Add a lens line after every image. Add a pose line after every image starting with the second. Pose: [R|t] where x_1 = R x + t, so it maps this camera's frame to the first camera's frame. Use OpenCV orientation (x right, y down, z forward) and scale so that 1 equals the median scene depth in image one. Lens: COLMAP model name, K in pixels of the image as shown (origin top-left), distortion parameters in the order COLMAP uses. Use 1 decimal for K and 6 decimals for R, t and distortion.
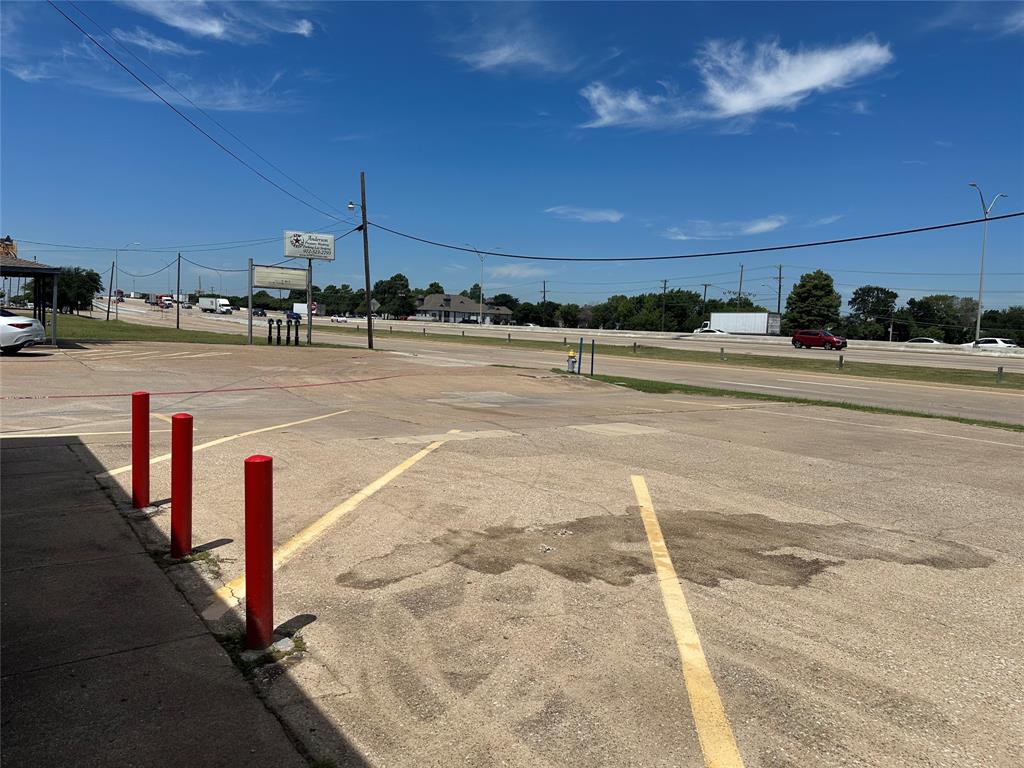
lens RADIAL K [[716.2, 0, 512.0], [0, 716.2, 384.0], [0, 0, 1]] dist [0.069791, -0.089987]
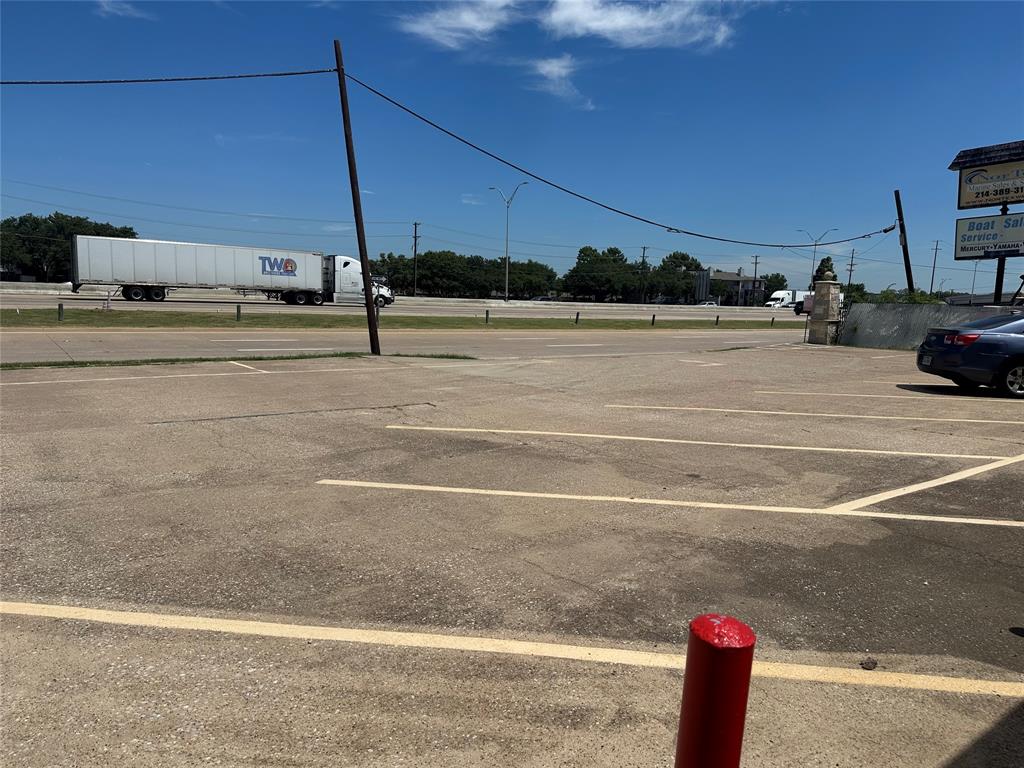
lens RADIAL K [[716.2, 0, 512.0], [0, 716.2, 384.0], [0, 0, 1]] dist [0.069791, -0.089987]
pose [[0.268923, -0.153395, 0.950868, -0.720660], [0.062978, 0.987924, 0.141562, -0.100920], [-0.961100, 0.021815, 0.275336, 0.798417]]
